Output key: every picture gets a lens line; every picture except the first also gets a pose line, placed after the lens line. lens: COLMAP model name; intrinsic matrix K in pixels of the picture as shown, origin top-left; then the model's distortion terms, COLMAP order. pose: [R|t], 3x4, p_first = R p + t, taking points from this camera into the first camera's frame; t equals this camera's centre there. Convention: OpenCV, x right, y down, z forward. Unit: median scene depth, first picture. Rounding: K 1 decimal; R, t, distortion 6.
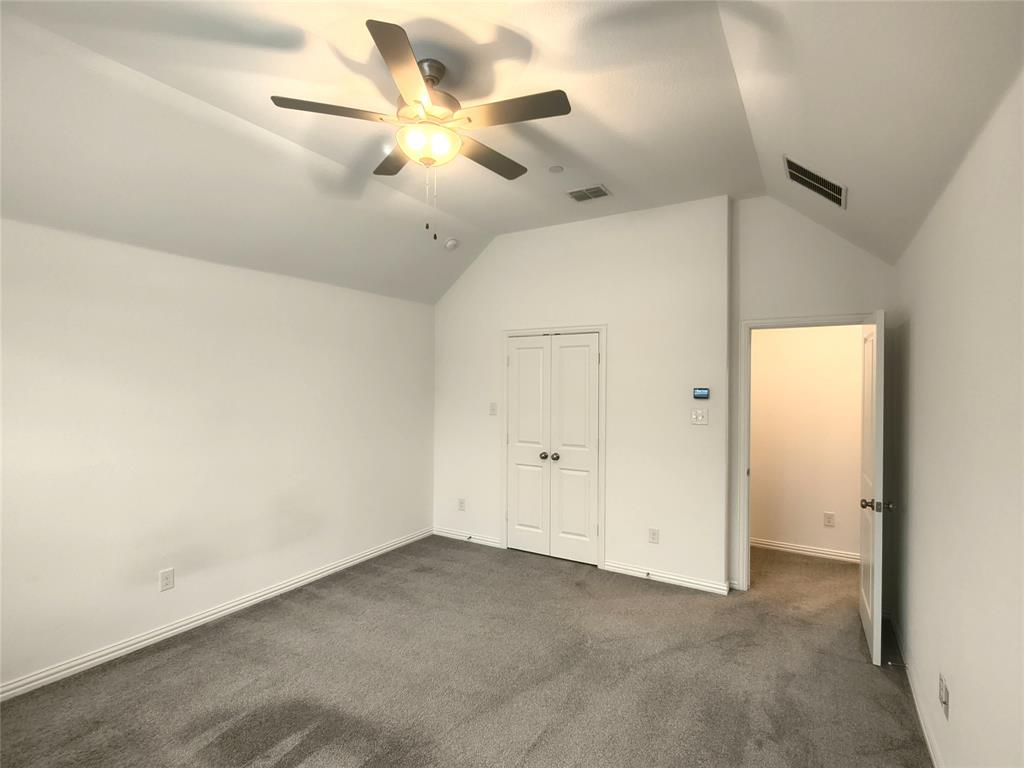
lens RADIAL K [[507.5, 0, 512.0], [0, 507.5, 384.0], [0, 0, 1]] dist [-0.001386, -0.001351]
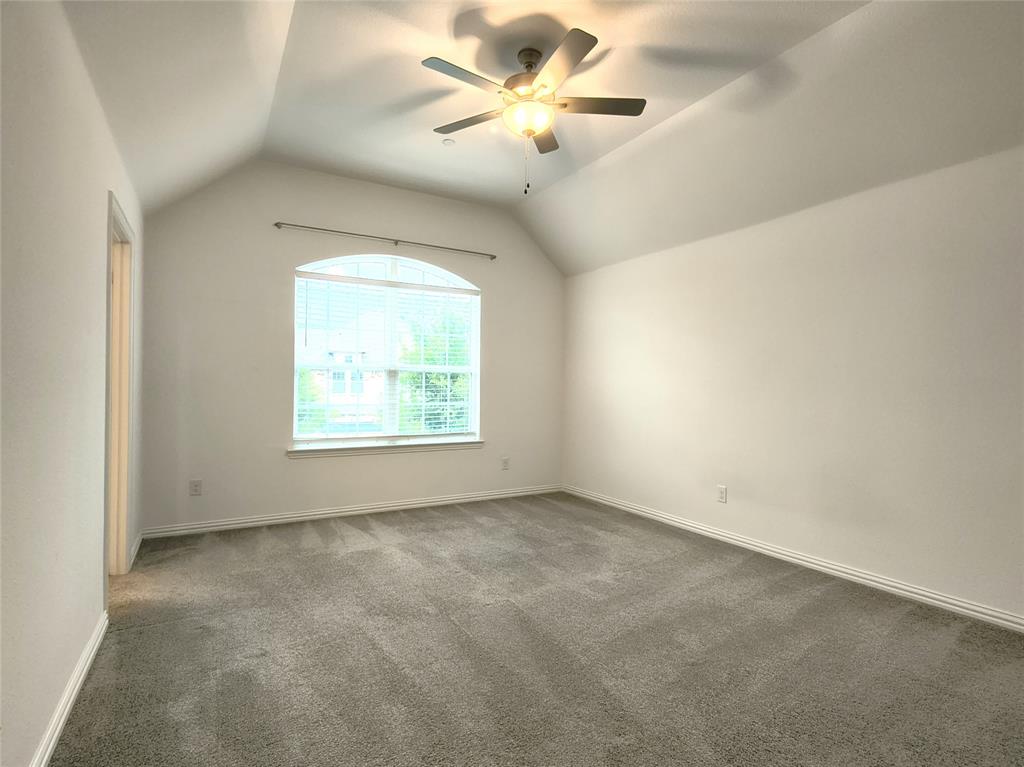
lens RADIAL K [[507.5, 0, 512.0], [0, 507.5, 383.5], [0, 0, 1]] dist [-0.001386, -0.001351]
pose [[-0.472586, -0.012060, -0.881202, 0.681152], [-0.014726, 0.999875, -0.005787, 0.126740], [0.881161, 0.010241, -0.472705, 1.137628]]
